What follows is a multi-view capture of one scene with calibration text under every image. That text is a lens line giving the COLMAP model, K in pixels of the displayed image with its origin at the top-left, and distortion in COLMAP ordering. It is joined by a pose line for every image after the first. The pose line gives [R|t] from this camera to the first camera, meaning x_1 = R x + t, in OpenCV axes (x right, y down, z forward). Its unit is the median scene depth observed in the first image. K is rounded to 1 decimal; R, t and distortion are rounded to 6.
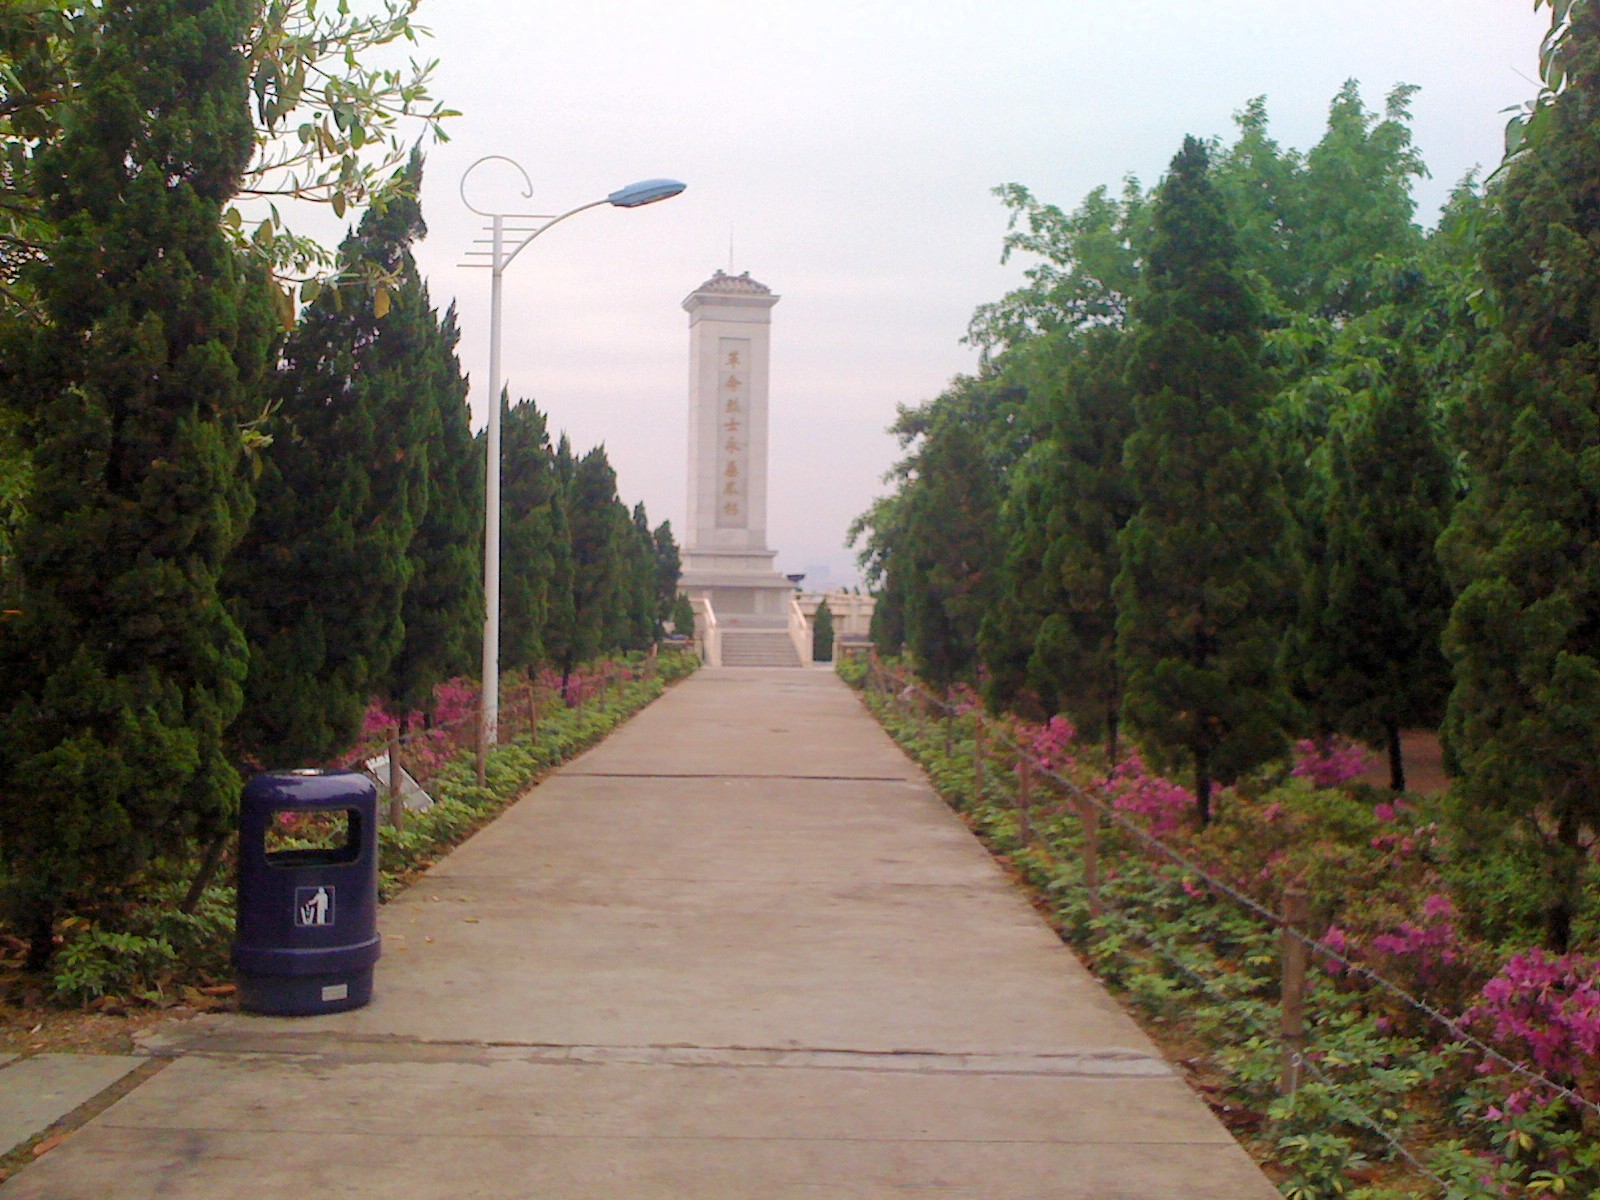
lens RADIAL K [[3380.4, 0, 800.0], [0, 3380.4, 600.0], [0, 0, 1]] dist [0.000298, 0.000975]
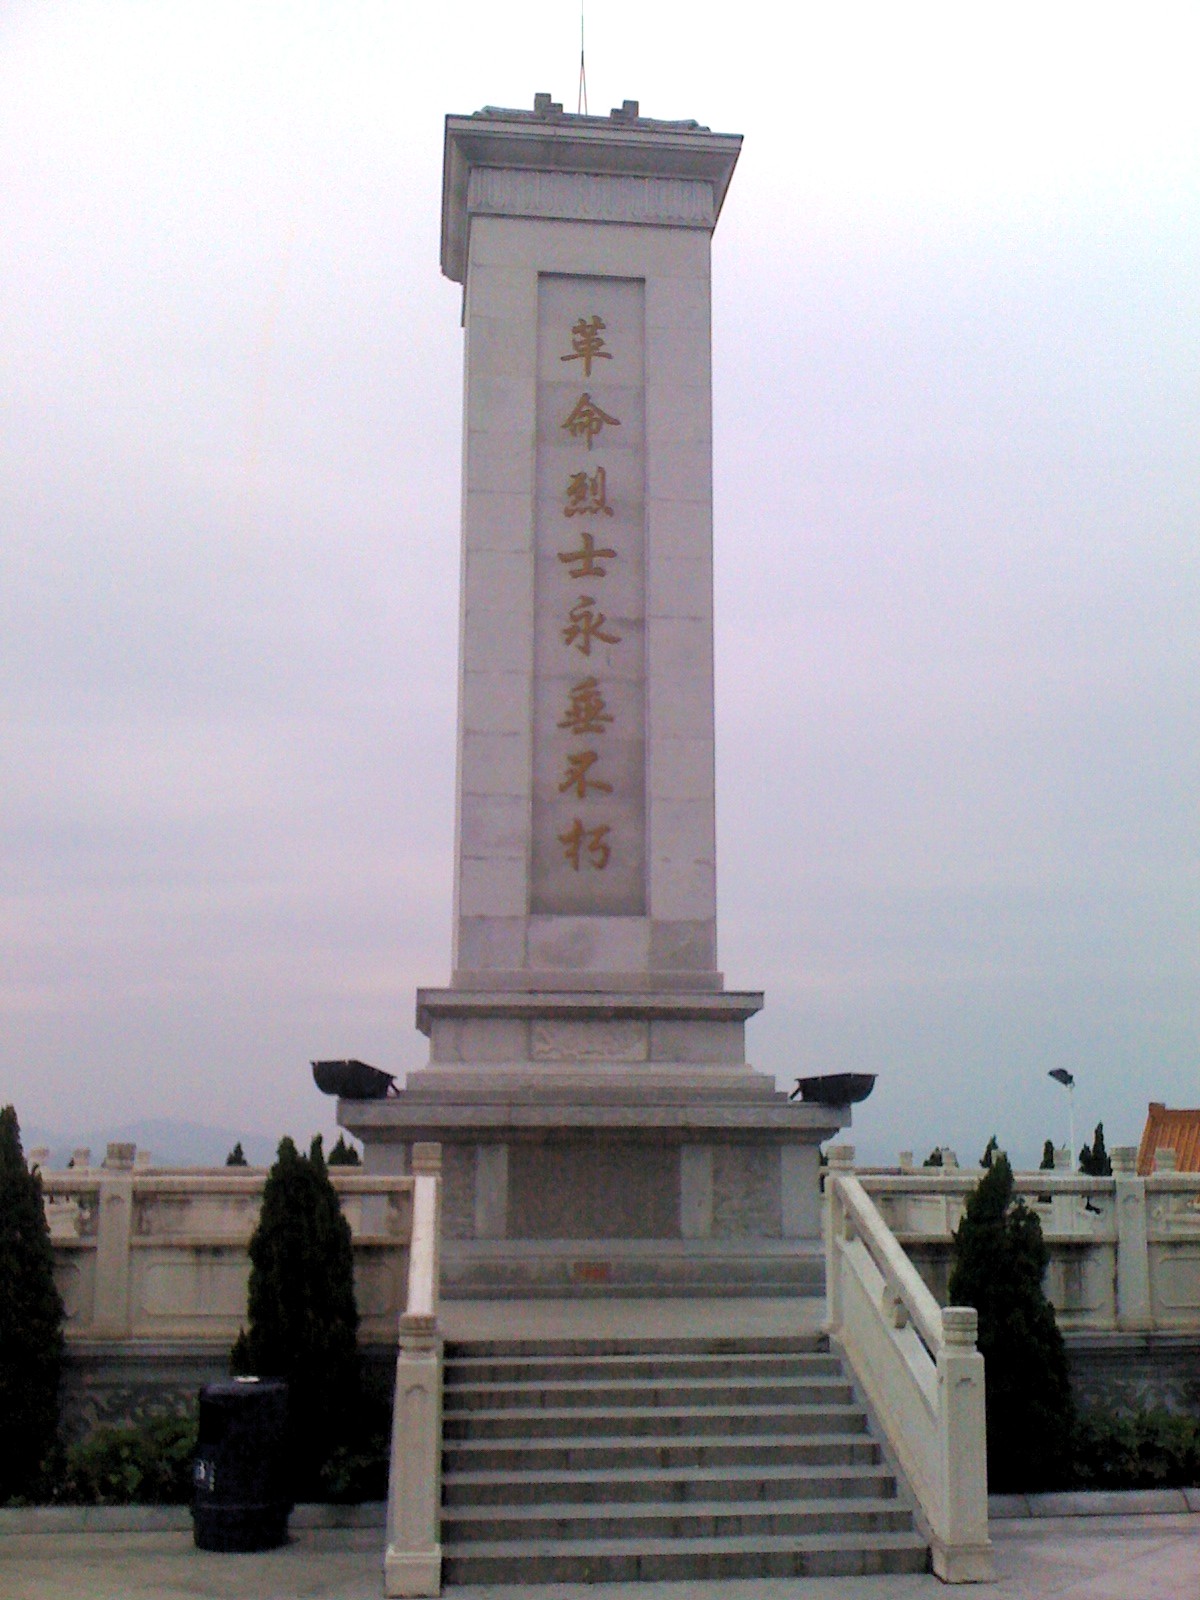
lens RADIAL K [[1811.6, 0, 600.0], [0, 1811.6, 800.0], [0, 0, 1]] dist [-0.116652, -0.007427]
pose [[0.996247, -0.029408, -0.081405, -0.007215], [0.011375, 0.976838, -0.213676, 0.000866], [0.085803, 0.211948, 0.973507, 0.857449]]
